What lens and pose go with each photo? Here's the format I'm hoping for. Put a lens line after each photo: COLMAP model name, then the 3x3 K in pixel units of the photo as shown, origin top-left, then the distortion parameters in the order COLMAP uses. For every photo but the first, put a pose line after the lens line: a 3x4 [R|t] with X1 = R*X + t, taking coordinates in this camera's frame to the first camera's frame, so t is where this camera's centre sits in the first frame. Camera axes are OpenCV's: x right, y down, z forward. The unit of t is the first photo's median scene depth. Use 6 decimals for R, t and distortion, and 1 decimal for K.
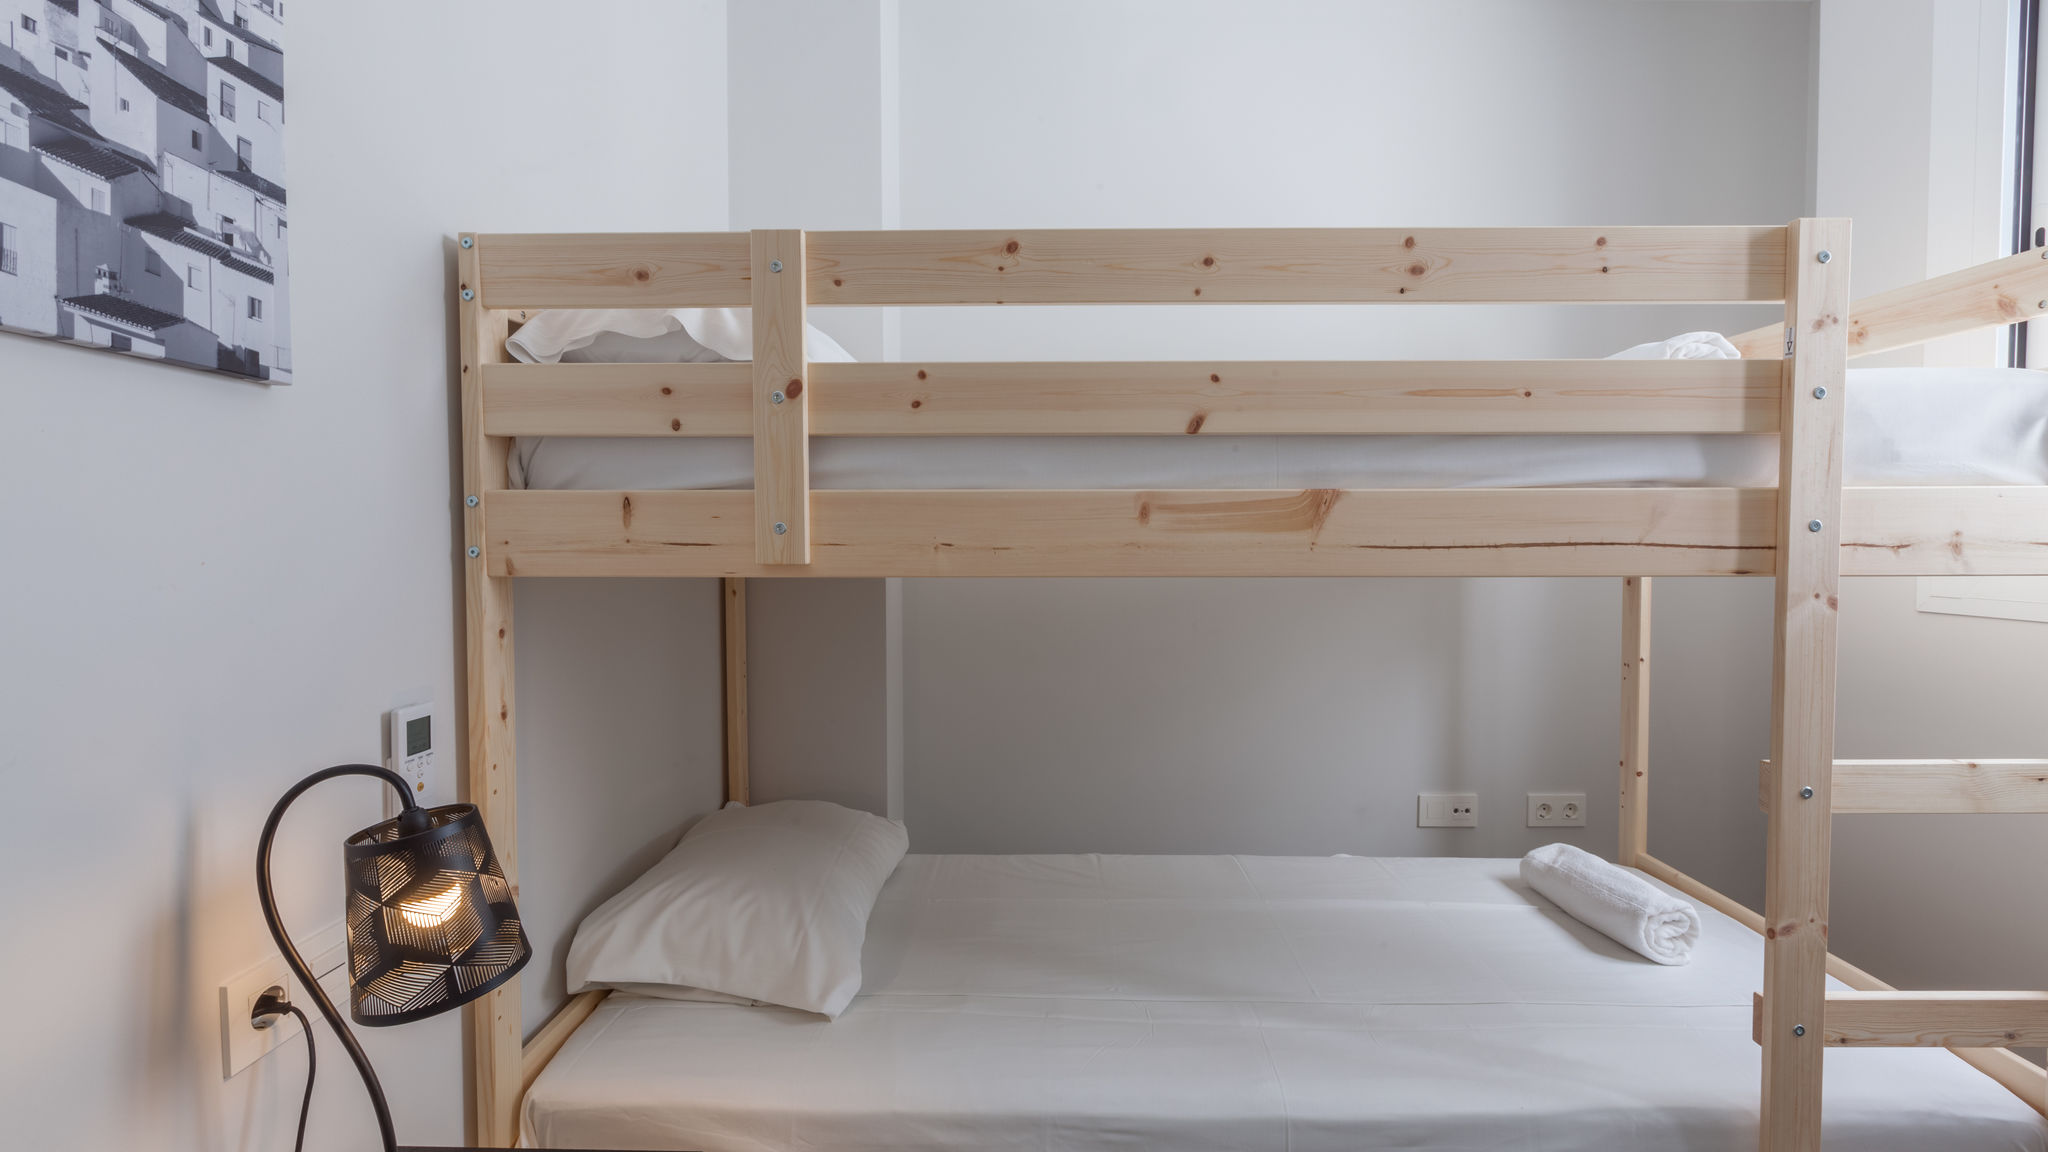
lens RADIAL K [[922.9, 0, 1028.8], [0, 922.9, 571.4], [0, 0, 1]] dist [-0.003209, -0.000799]
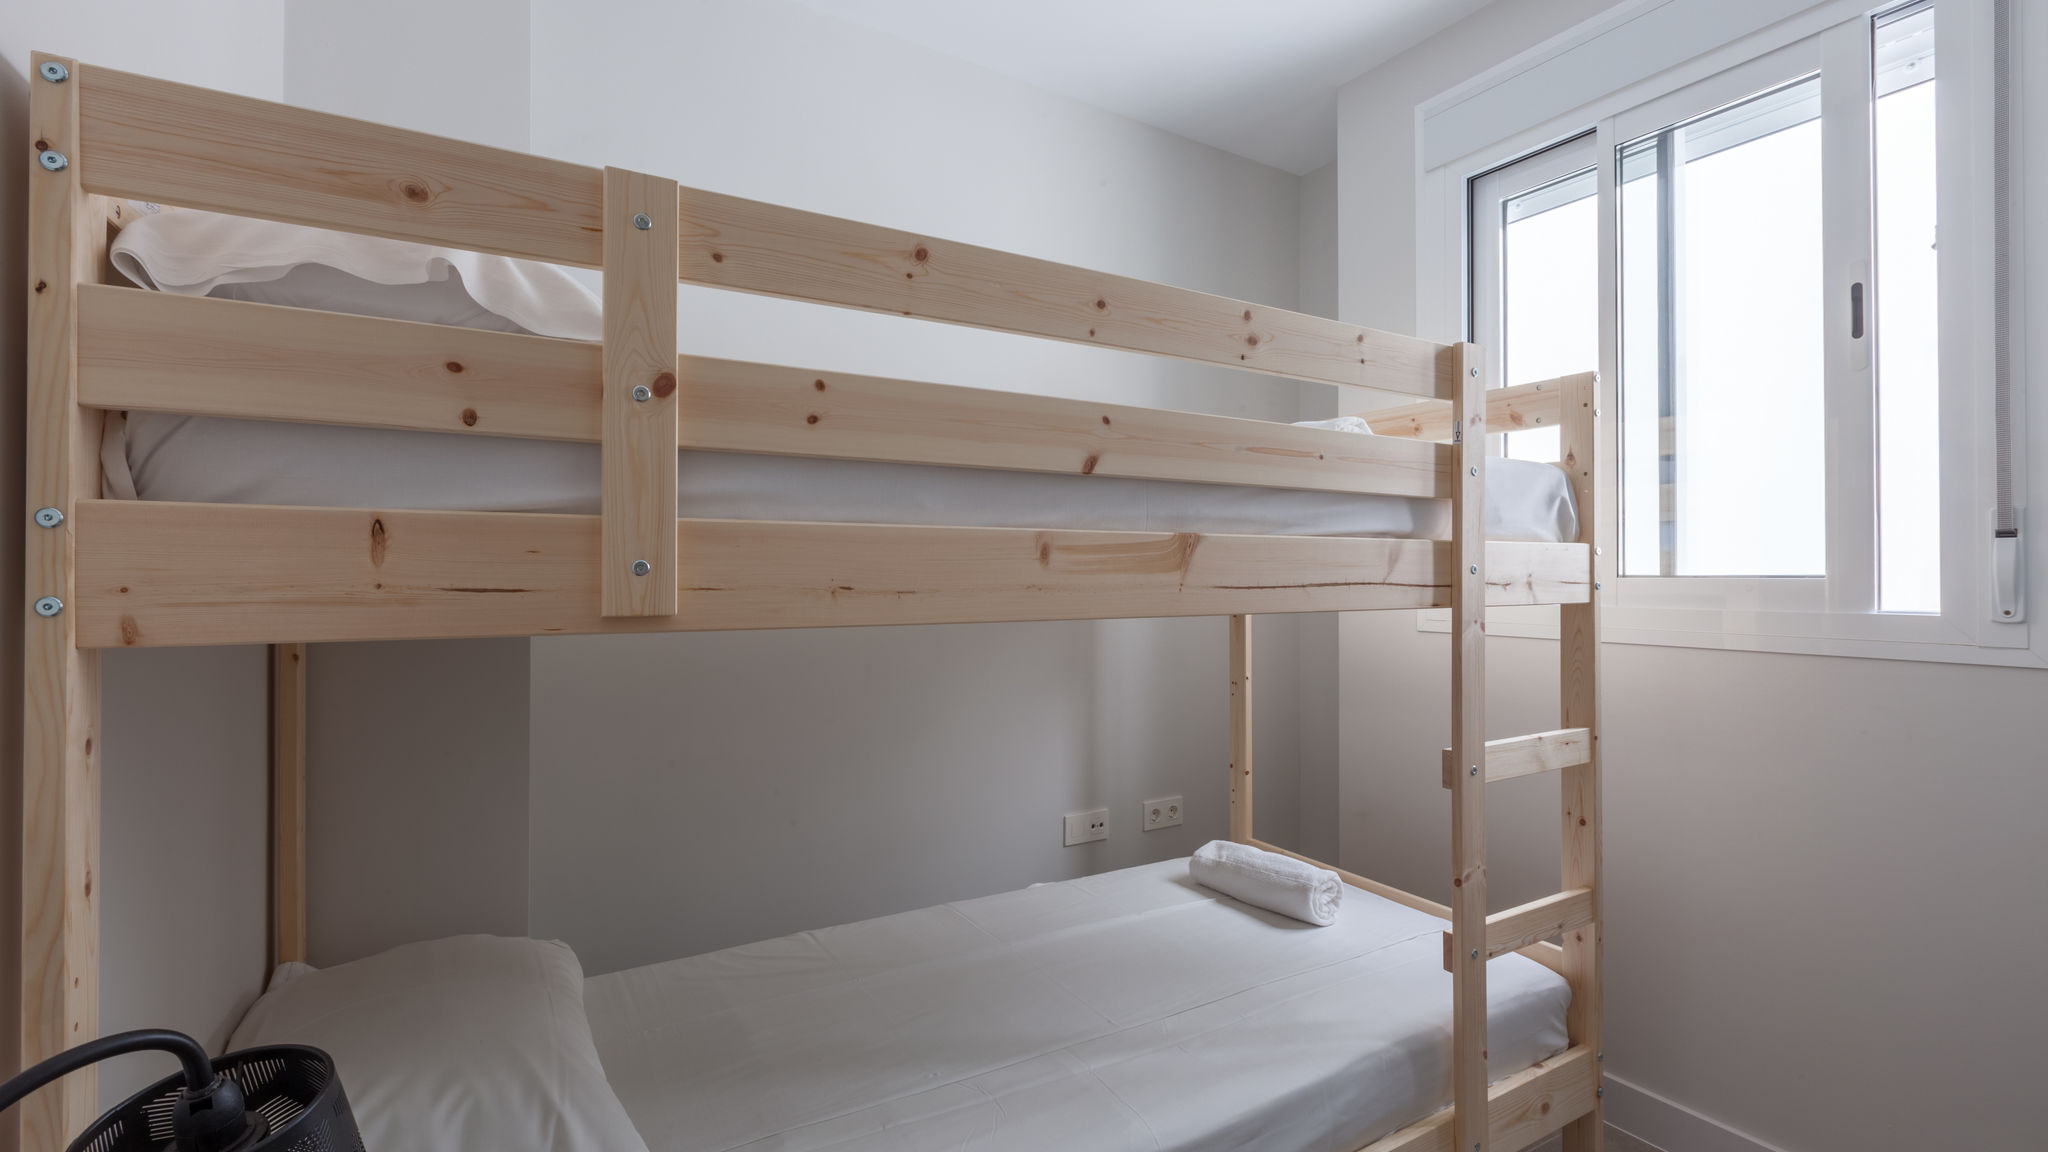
lens RADIAL K [[922.9, 0, 1028.8], [0, 922.9, 571.4], [0, 0, 1]] dist [-0.003209, -0.000799]
pose [[0.846318, 0.002614, 0.532671, -0.395482], [0.020876, 0.999057, -0.038071, -0.008689], [-0.532268, 0.043340, 0.845466, 0.199586]]
